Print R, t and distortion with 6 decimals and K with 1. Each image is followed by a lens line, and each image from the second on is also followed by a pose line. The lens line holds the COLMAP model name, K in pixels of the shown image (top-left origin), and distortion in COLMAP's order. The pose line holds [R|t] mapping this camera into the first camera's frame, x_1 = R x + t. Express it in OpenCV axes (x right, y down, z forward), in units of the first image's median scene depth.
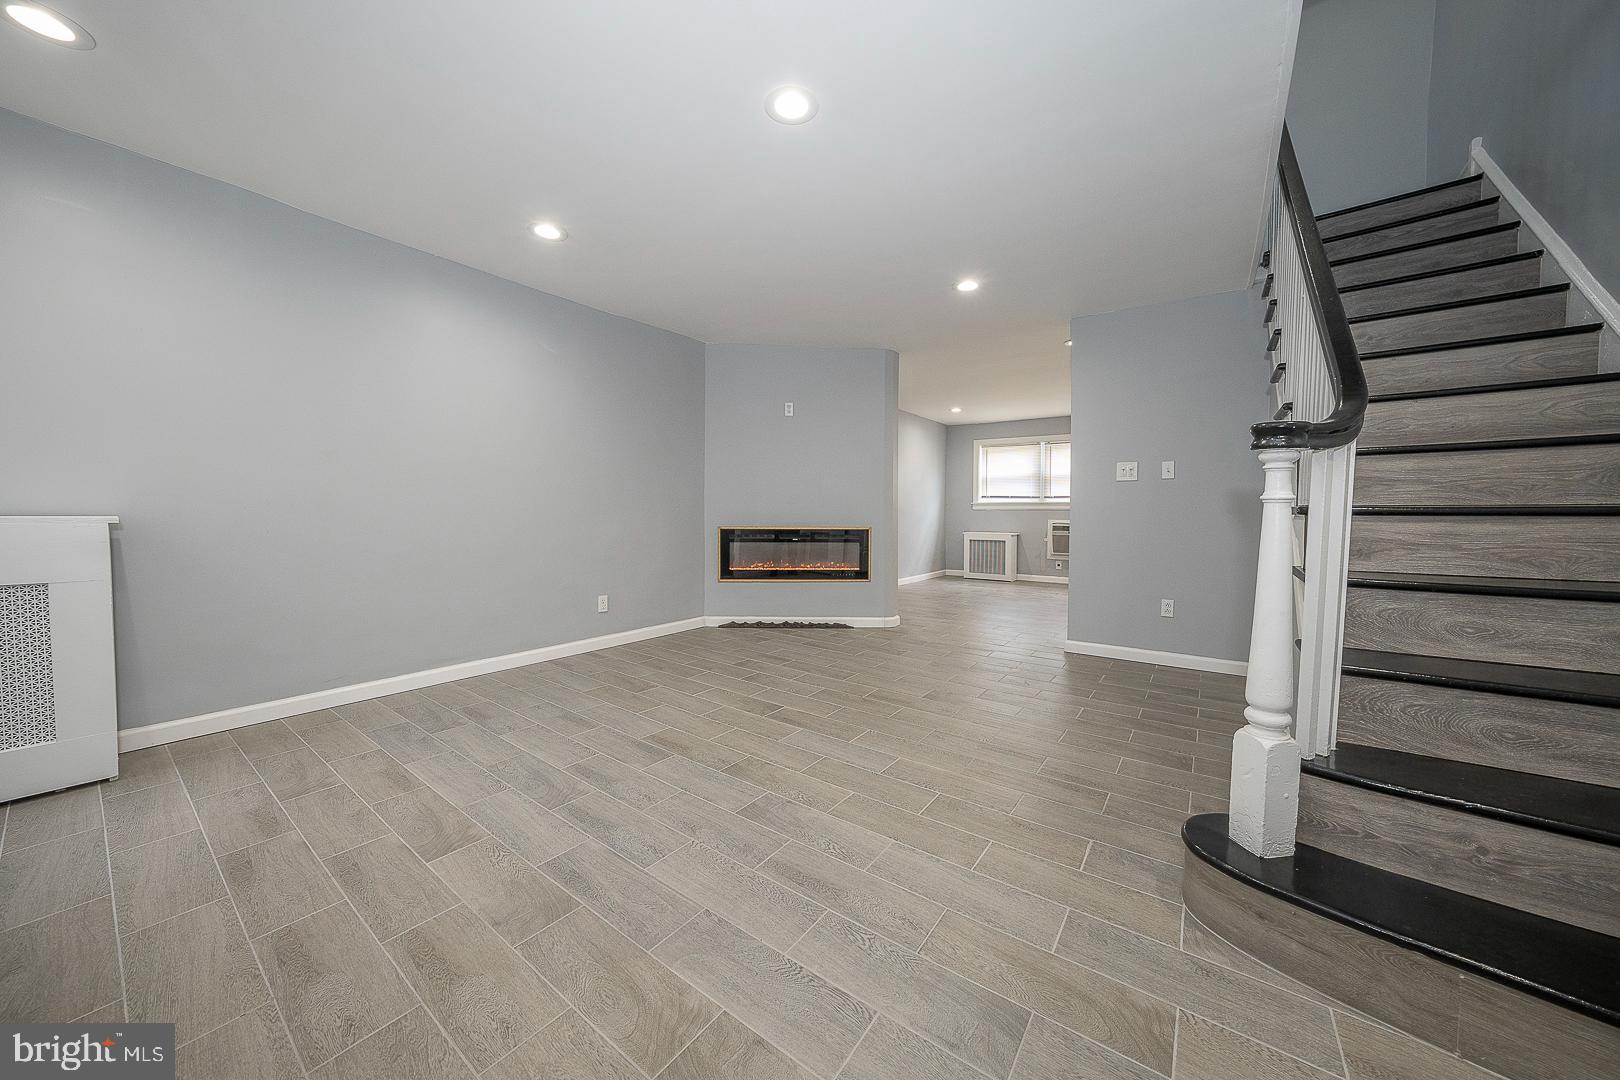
lens RADIAL K [[556.8, 0, 811.6], [0, 556.8, 532.6], [0, 0, 1]] dist [-0.026640, 0.005225]
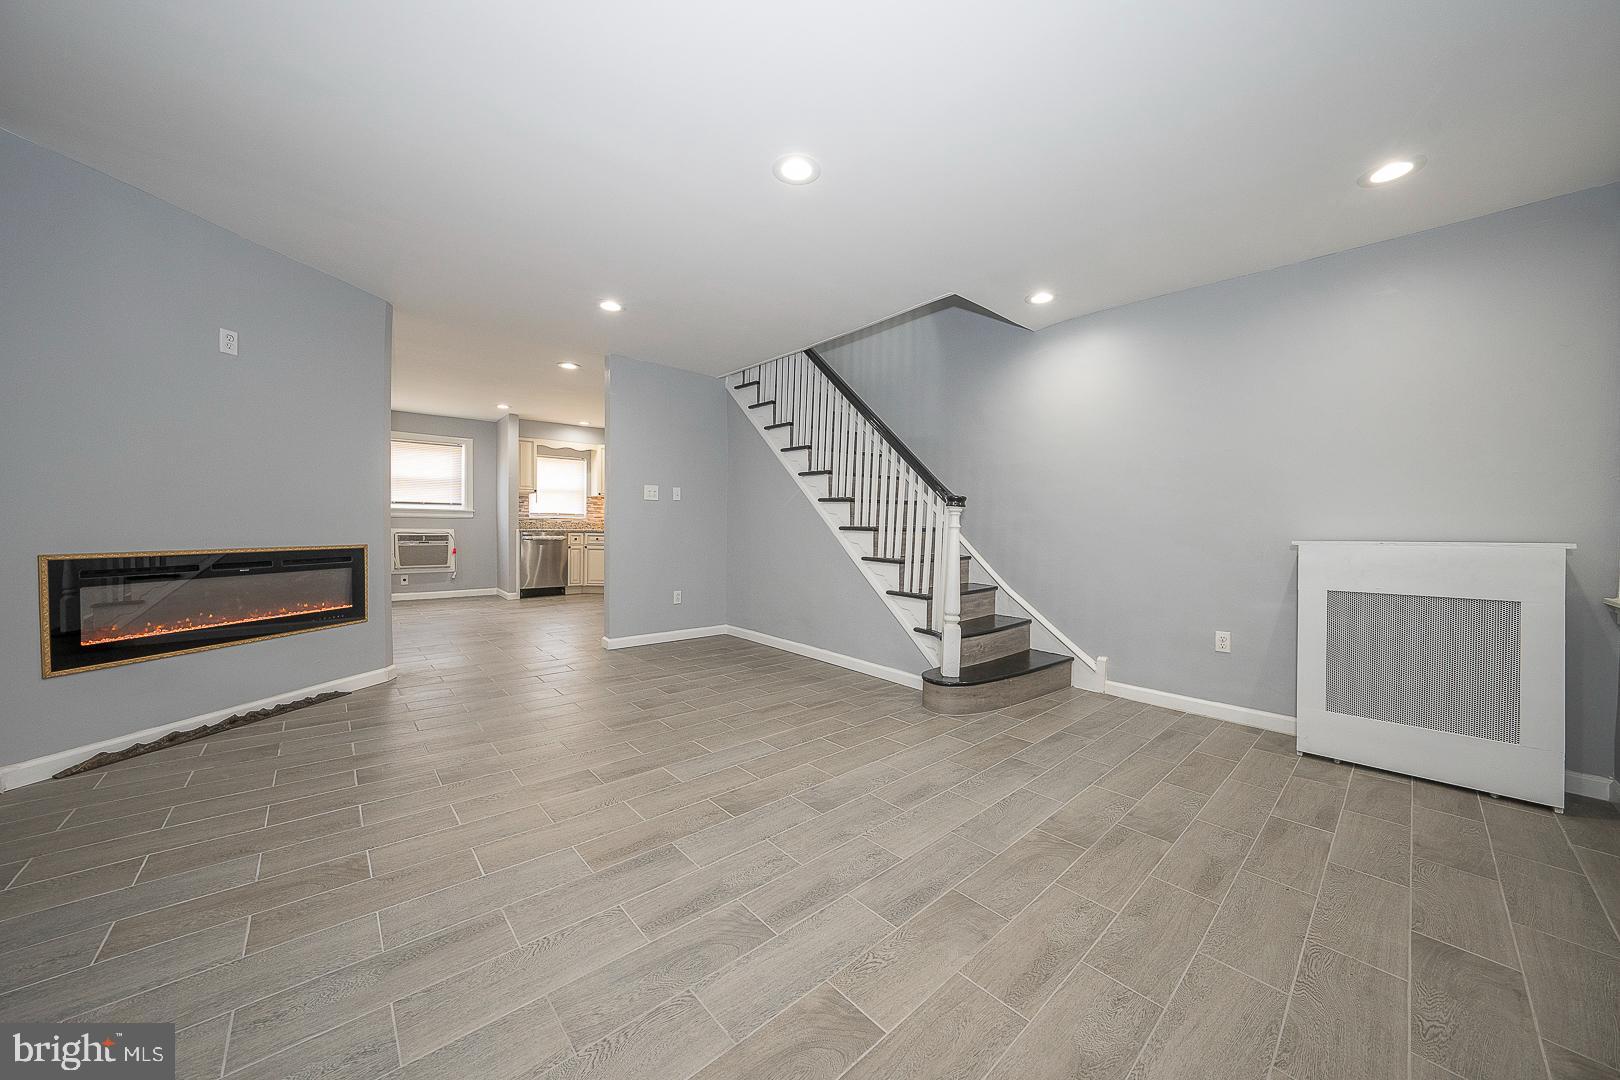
lens RADIAL K [[556.8, 0, 811.3], [0, 556.8, 538.9], [0, 0, 1]] dist [-0.026640, 0.005225]
pose [[0.209338, -0.025283, 0.977516, -0.605614], [0.020250, 0.999563, 0.021517, -0.027533], [-0.977634, 0.015290, 0.209758, 0.400650]]
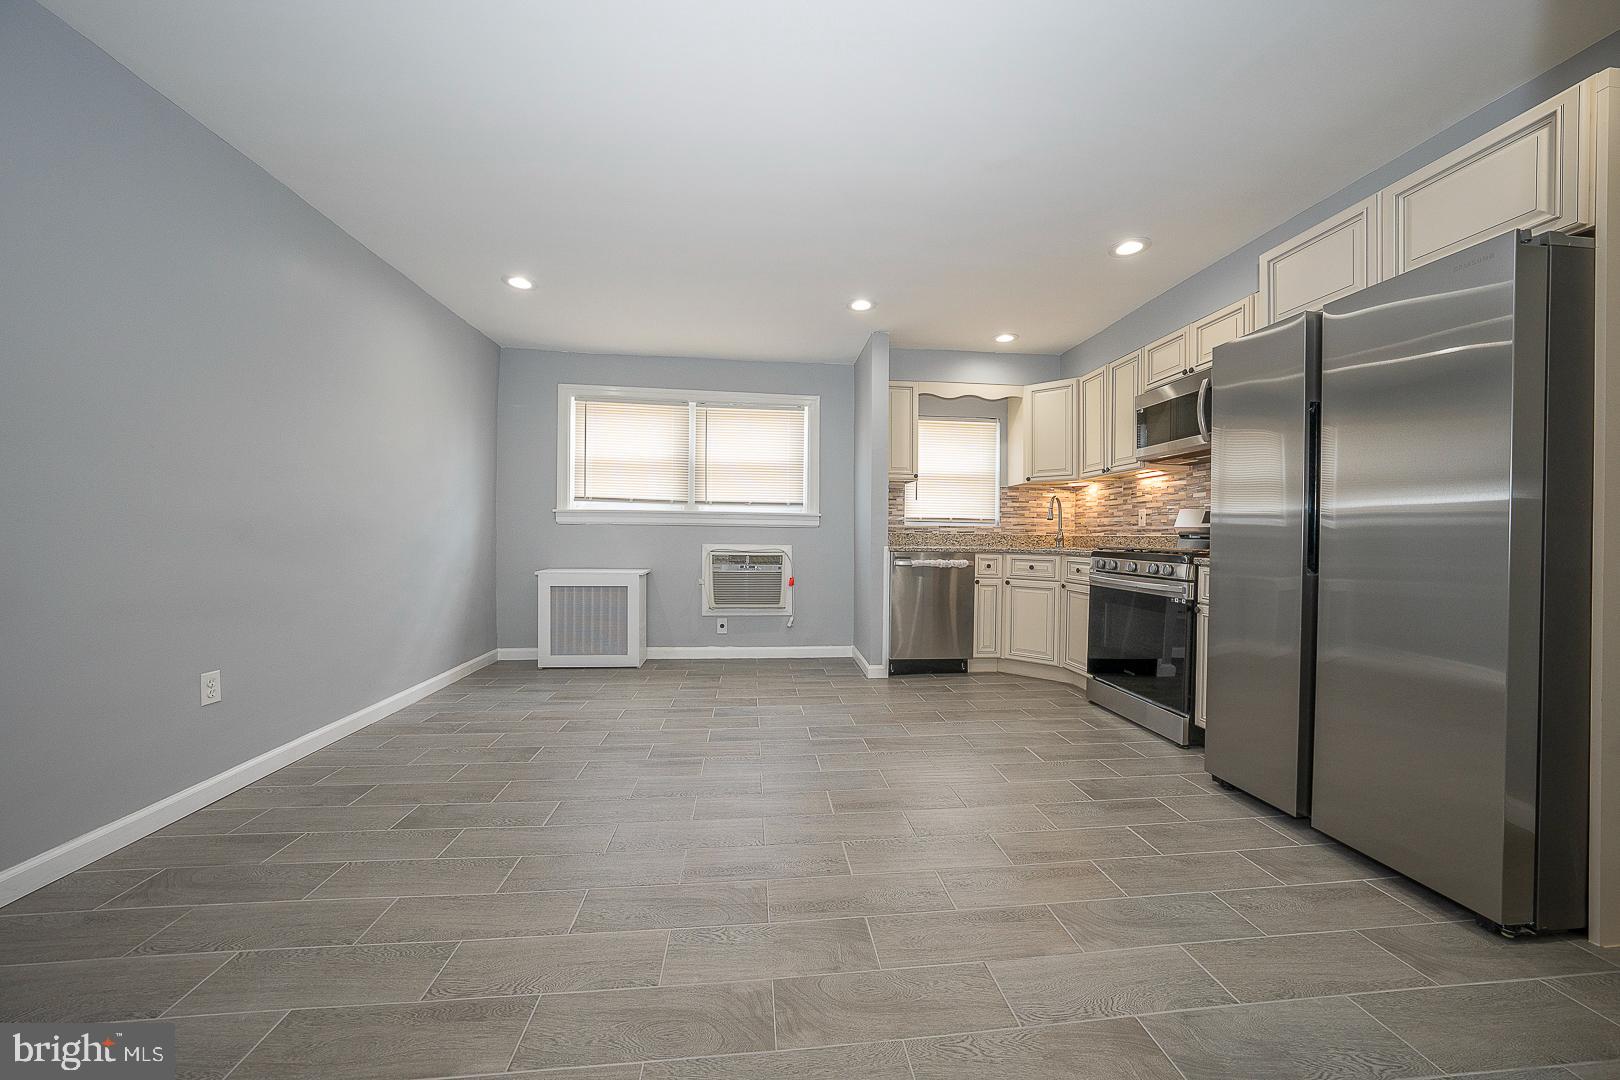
lens RADIAL K [[556.8, 0, 814.4], [0, 556.8, 537.1], [0, 0, 1]] dist [-0.026640, 0.005225]
pose [[0.736595, 0.002513, 0.676330, 0.305739], [0.013513, 0.999739, -0.018432, -0.041088], [-0.676199, 0.022716, 0.736368, 1.165969]]
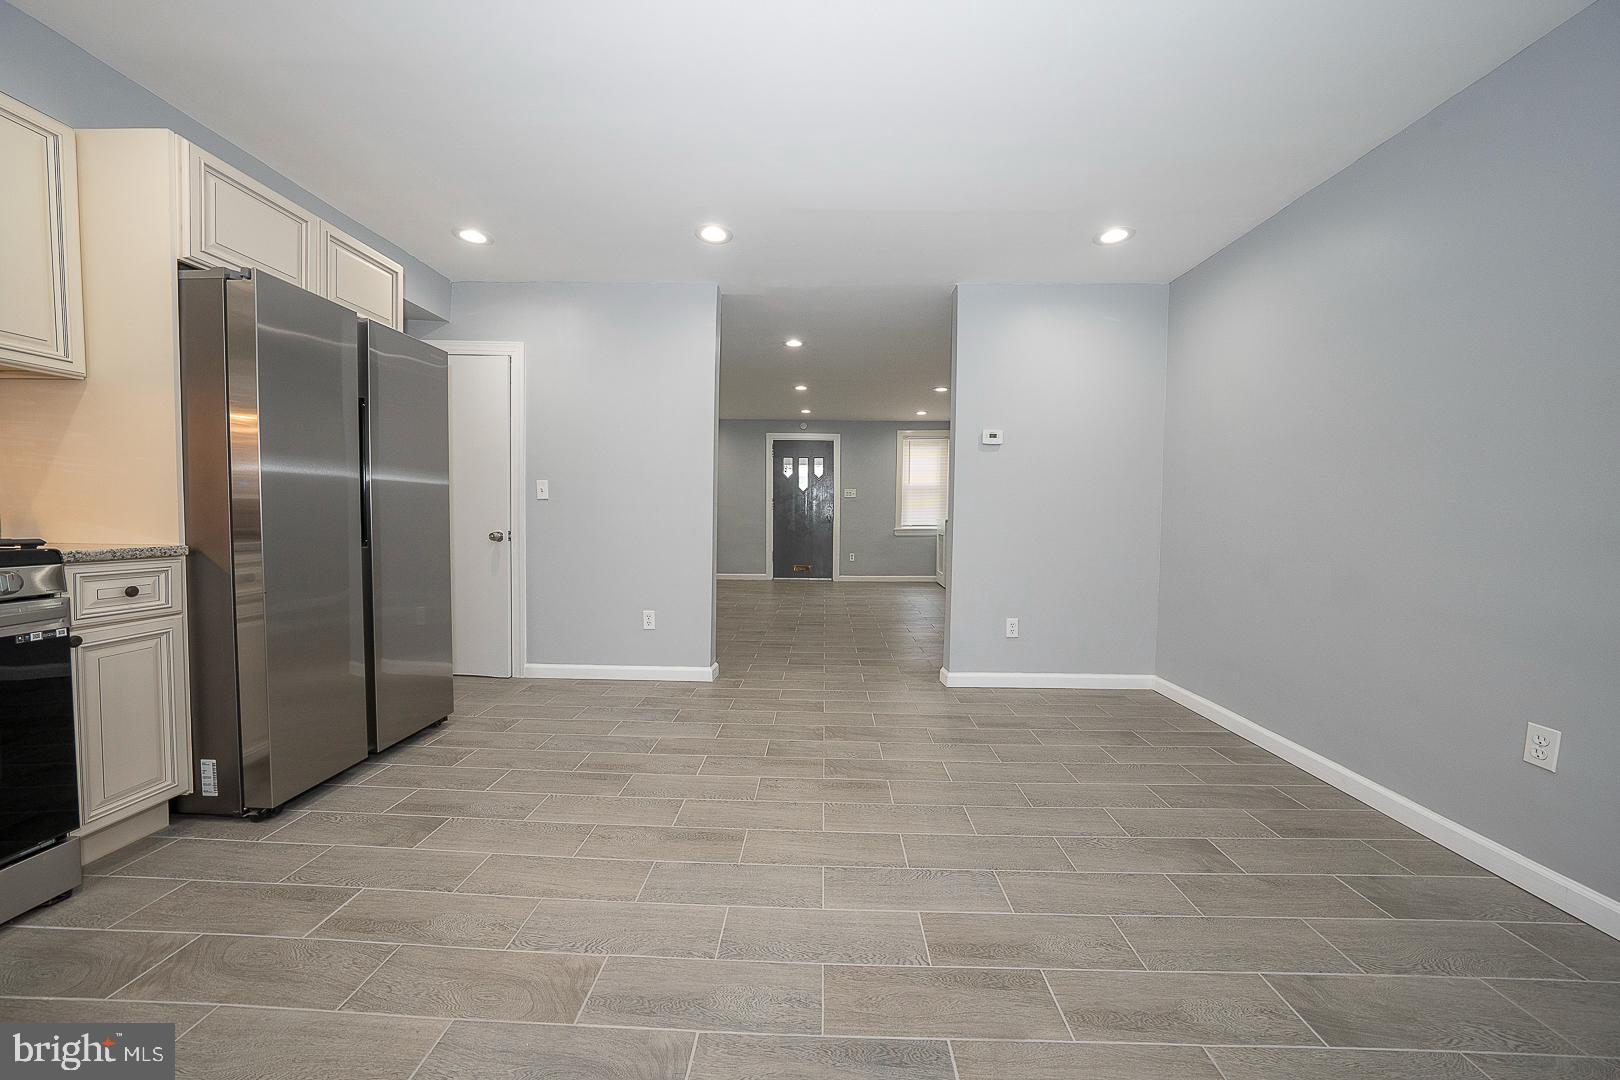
lens RADIAL K [[561.0, 0, 810.9], [0, 561.0, 536.6], [0, 0, 1]] dist [-0.006686, 0.000107]
pose [[-0.823681, 0.009164, -0.566979, 0.934528], [-0.036617, 0.996923, 0.069309, -0.079325], [0.565870, 0.077849, -0.820811, 1.998420]]
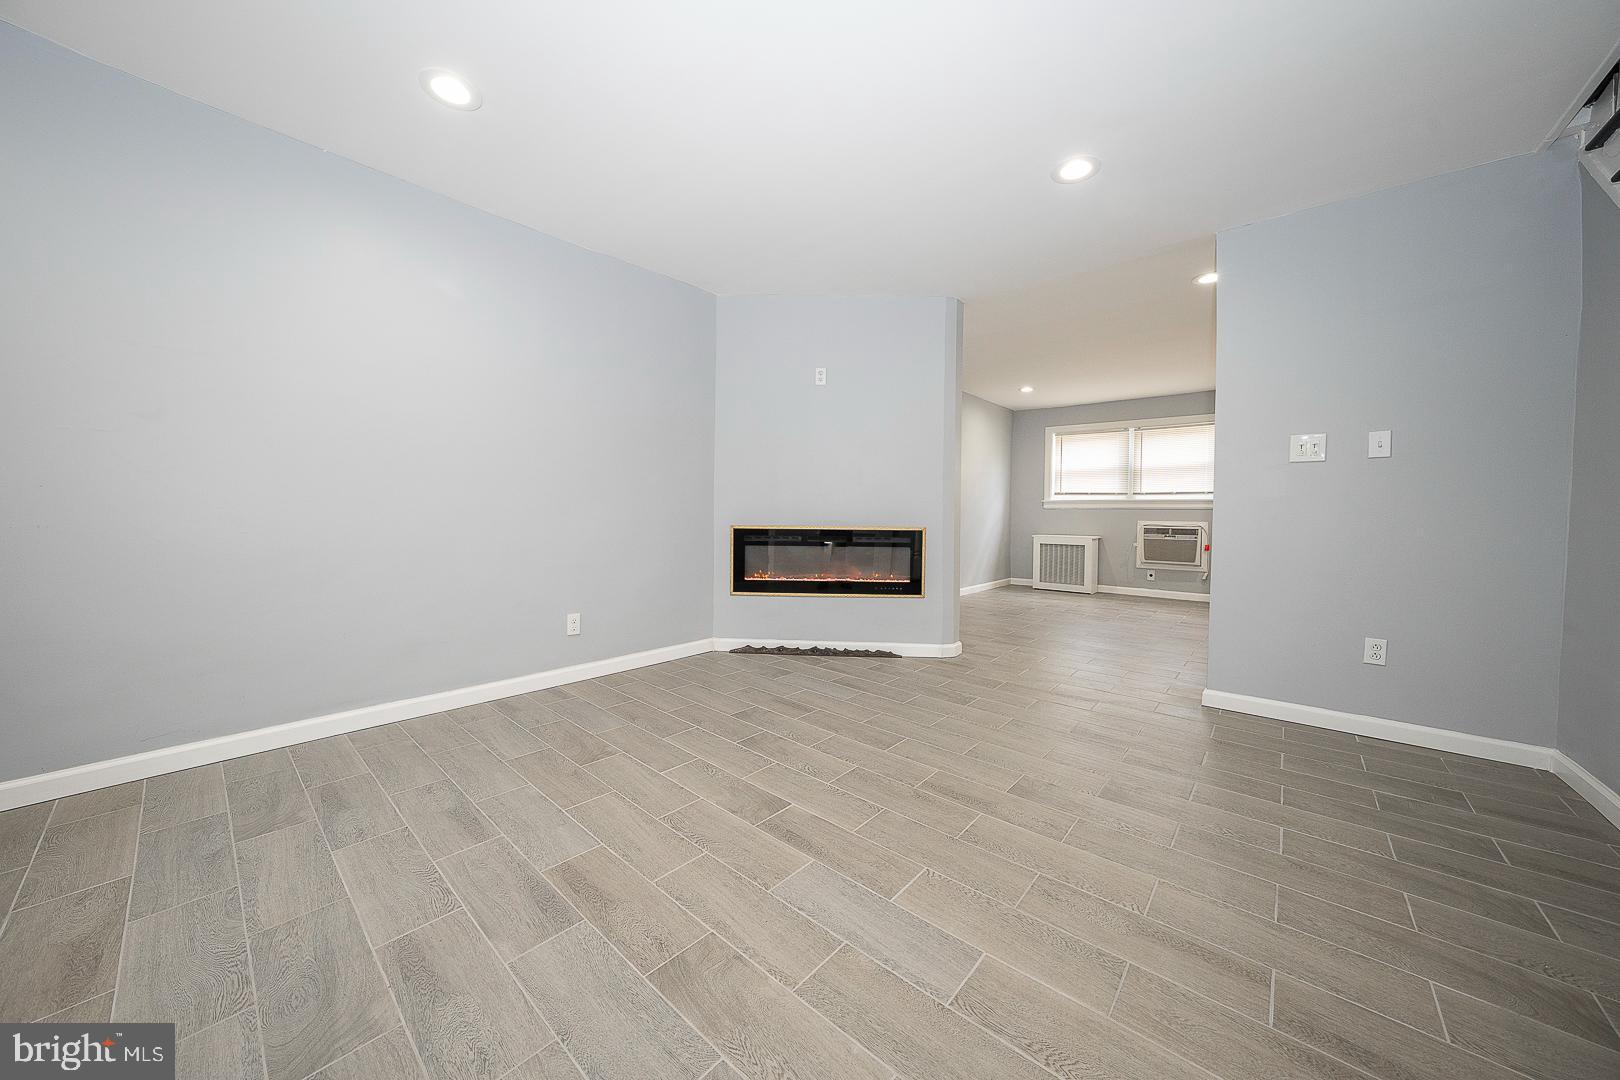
lens RADIAL K [[556.8, 0, 812.1], [0, 556.8, 534.5], [0, 0, 1]] dist [-0.026640, 0.005225]
pose [[0.996185, 0.007862, -0.086910, 0.022350], [-0.007712, 0.999968, 0.002065, -0.000728], [0.086924, -0.001387, 0.996214, 0.286695]]
